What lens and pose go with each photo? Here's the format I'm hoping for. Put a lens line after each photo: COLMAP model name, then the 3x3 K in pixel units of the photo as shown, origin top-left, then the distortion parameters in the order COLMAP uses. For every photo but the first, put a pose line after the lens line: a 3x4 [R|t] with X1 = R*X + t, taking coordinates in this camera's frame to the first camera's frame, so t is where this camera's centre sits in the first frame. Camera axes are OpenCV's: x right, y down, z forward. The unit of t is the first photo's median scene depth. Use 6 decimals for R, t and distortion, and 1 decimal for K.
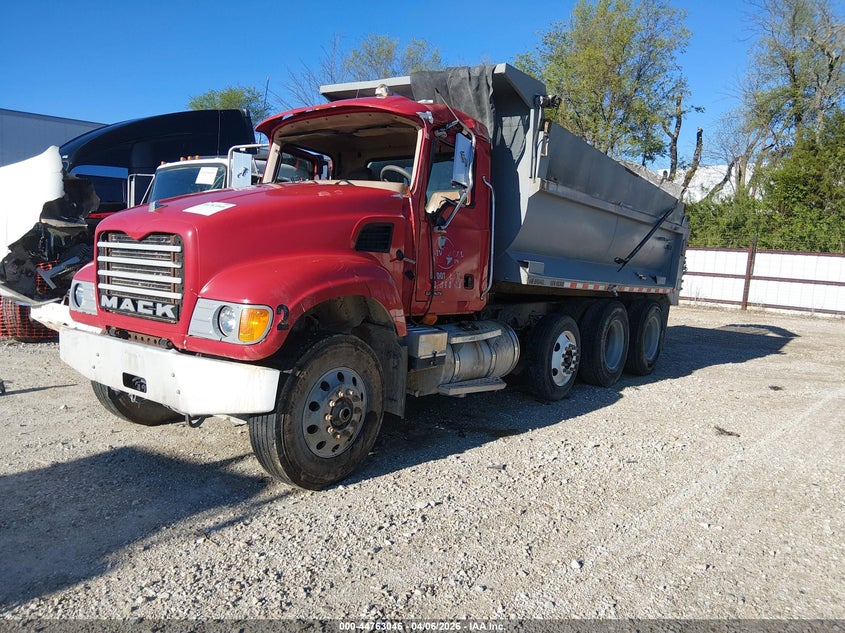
lens RADIAL K [[678.0, 0, 413.4], [0, 678.0, 317.4], [0, 0, 1]] dist [-0.000066, -0.001362]
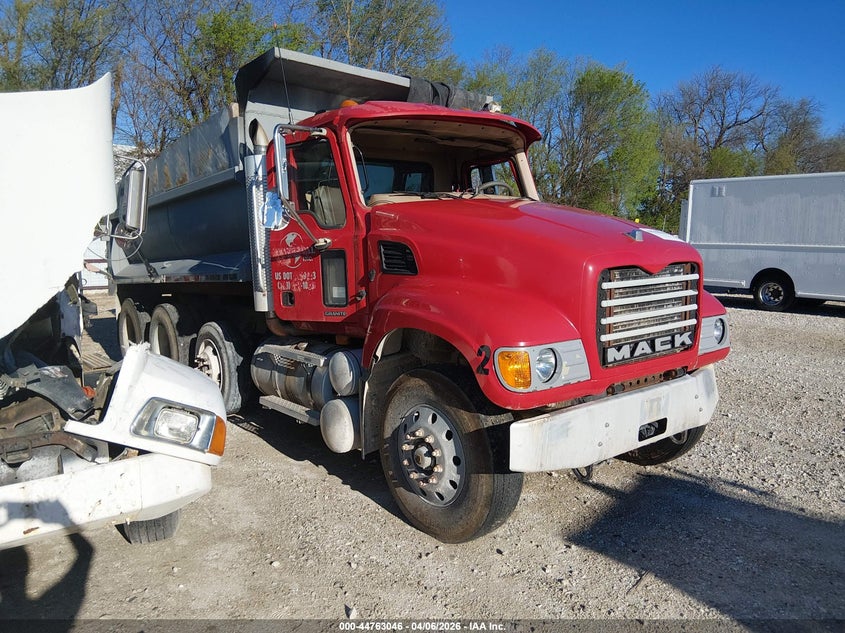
lens RADIAL K [[678.0, 0, 413.4], [0, 678.0, 317.4], [0, 0, 1]] dist [-0.000066, -0.001362]
pose [[0.193175, -0.156580, 0.968590, -1.383064], [0.128016, 0.982768, 0.133340, -0.223132], [-0.972777, 0.098237, 0.209891, 1.147106]]
